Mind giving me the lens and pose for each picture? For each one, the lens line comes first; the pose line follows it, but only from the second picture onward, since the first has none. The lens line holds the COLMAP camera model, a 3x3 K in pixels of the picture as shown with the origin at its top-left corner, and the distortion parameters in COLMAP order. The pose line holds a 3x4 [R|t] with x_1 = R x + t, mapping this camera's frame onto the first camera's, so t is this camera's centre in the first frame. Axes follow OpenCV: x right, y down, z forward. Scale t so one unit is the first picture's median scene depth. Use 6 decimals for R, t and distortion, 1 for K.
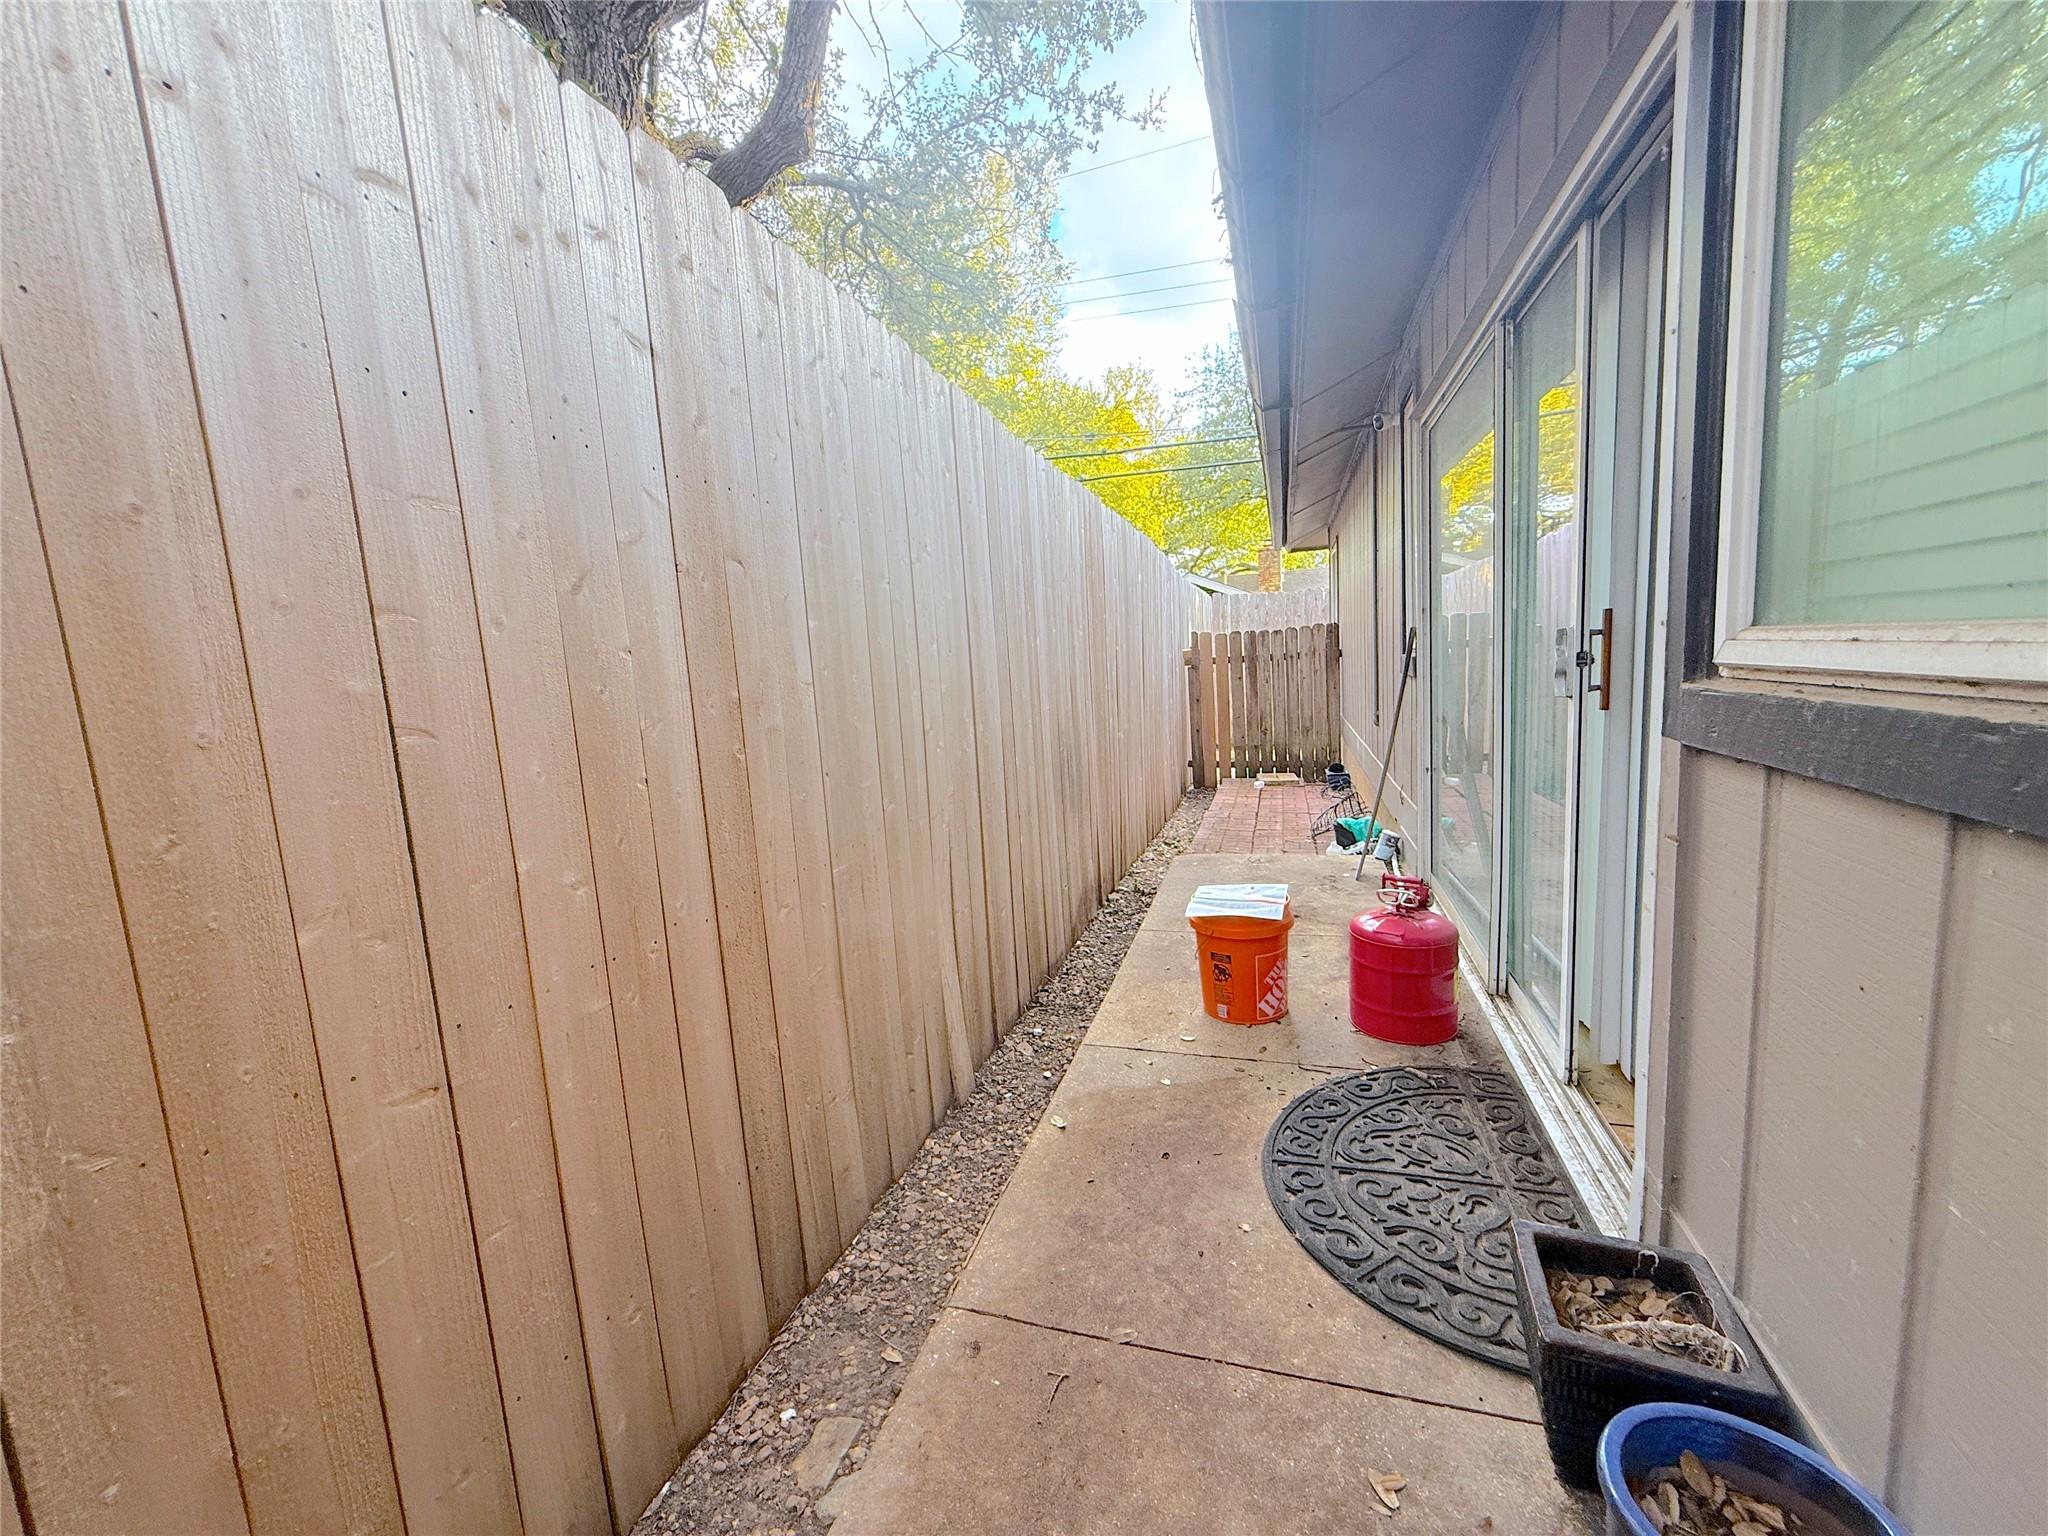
lens RADIAL K [[813.8, 0, 1031.5], [0, 813.8, 766.6], [0, 0, 1]] dist [0.000332, -0.000261]
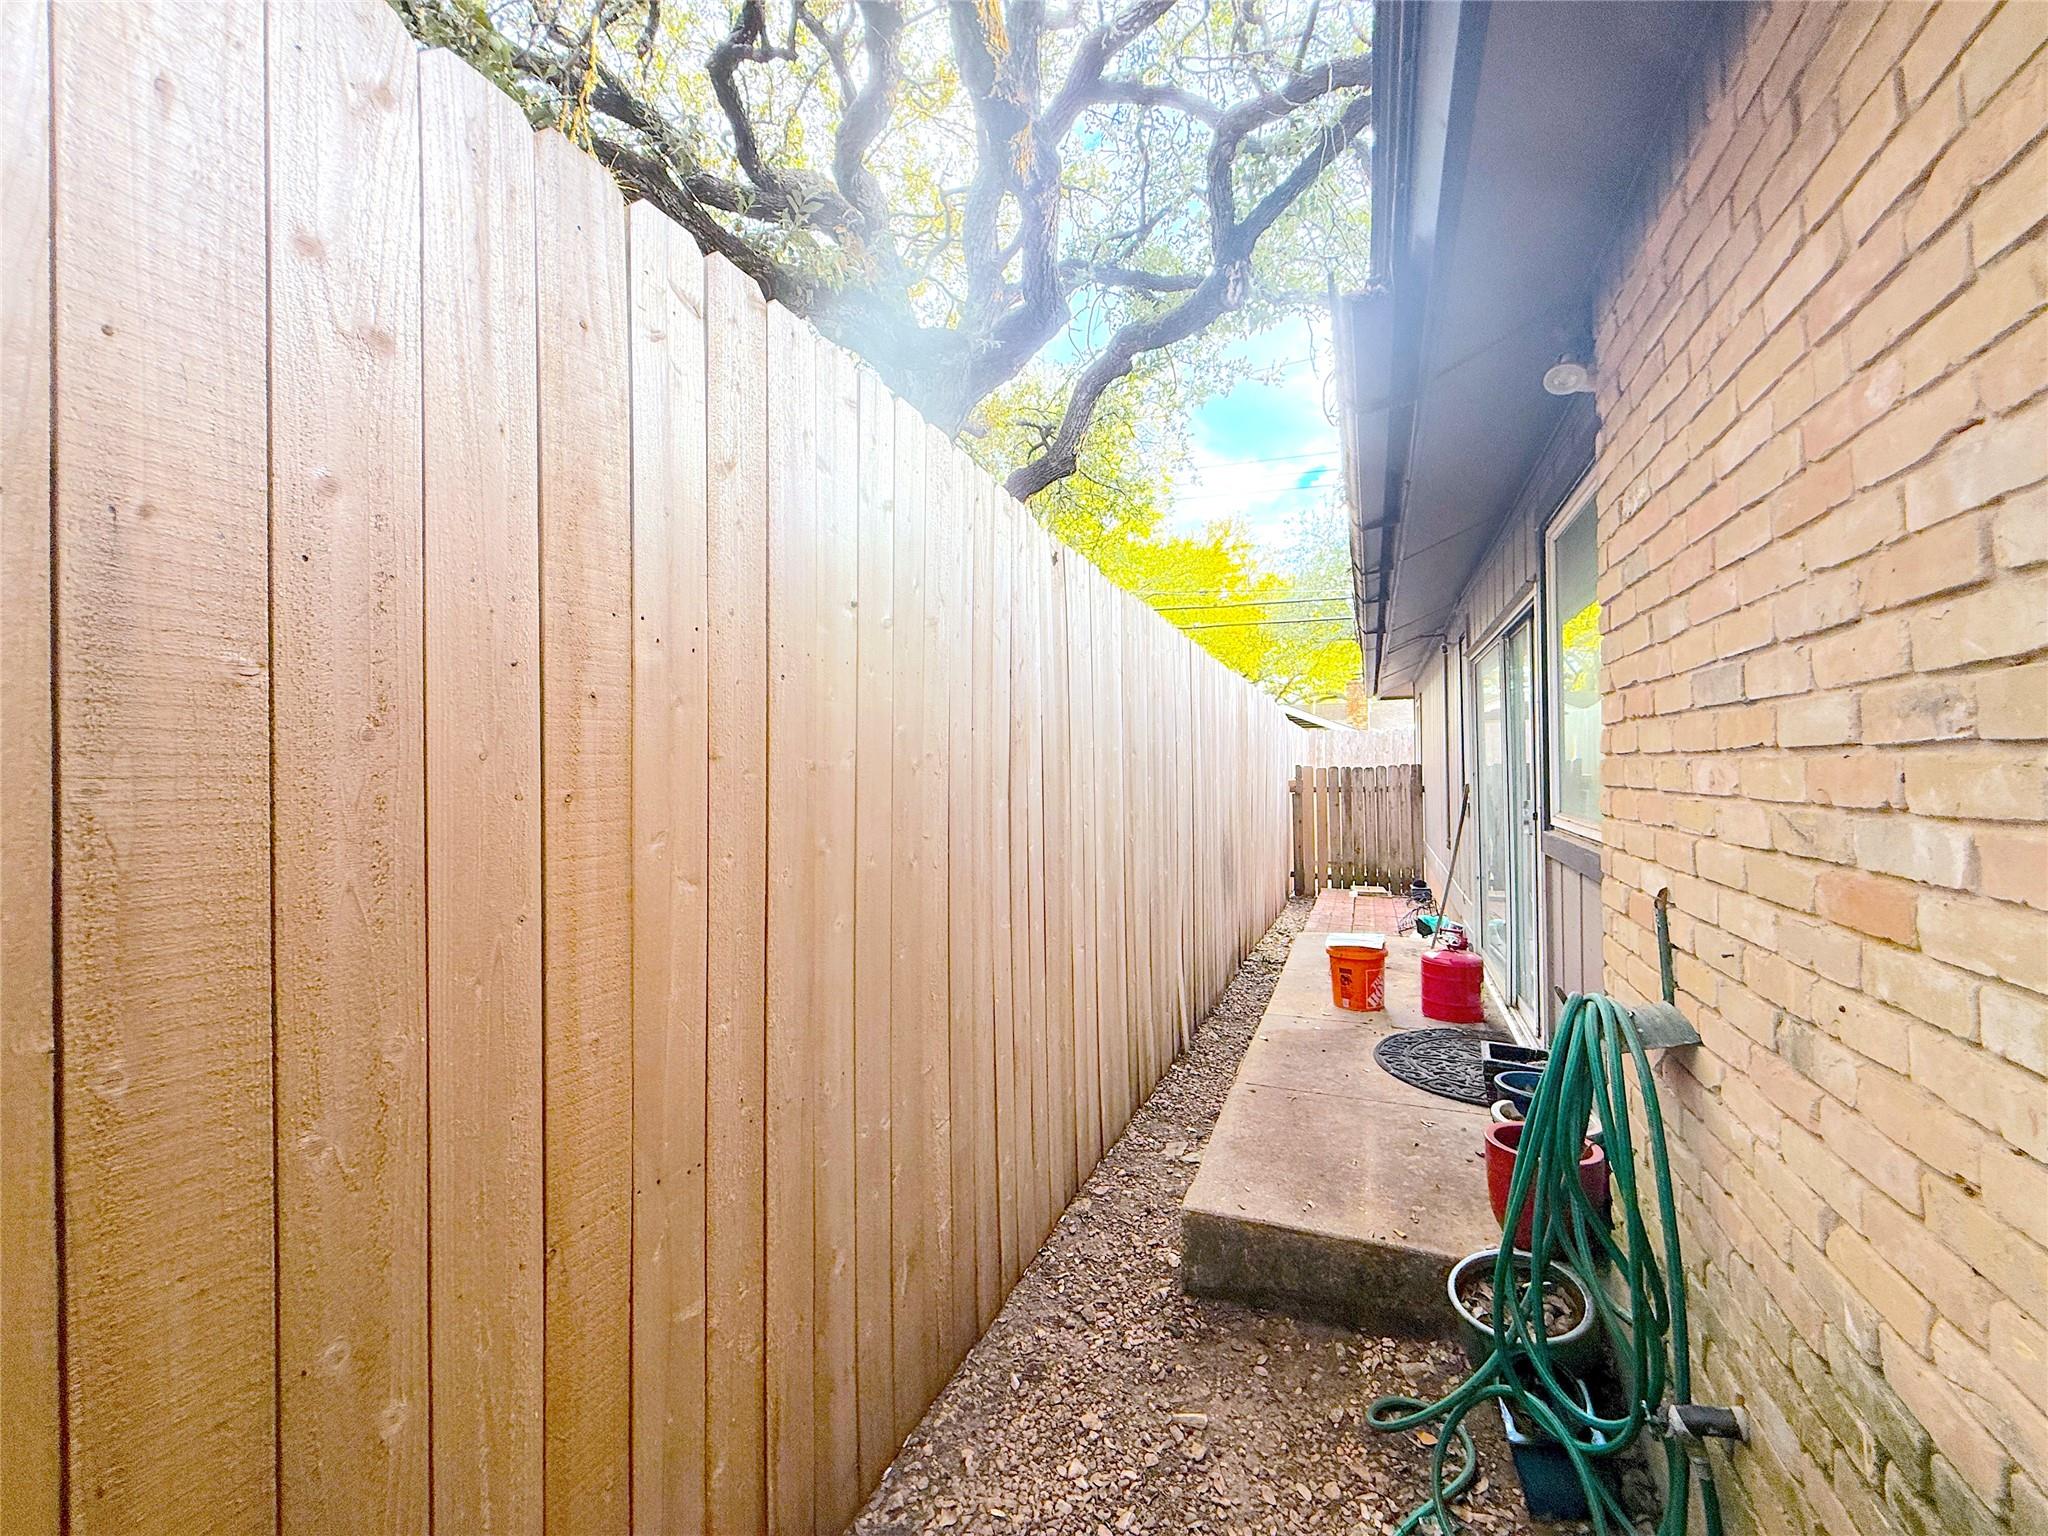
lens RADIAL K [[813.8, 0, 1021.5], [0, 813.8, 765.6], [0, 0, 1]] dist [0.000332, -0.000261]
pose [[0.993328, 0.048168, -0.104785, -0.281464], [-0.061606, 0.989723, -0.129050, 0.059373], [0.097492, 0.134644, 0.986086, -0.812096]]
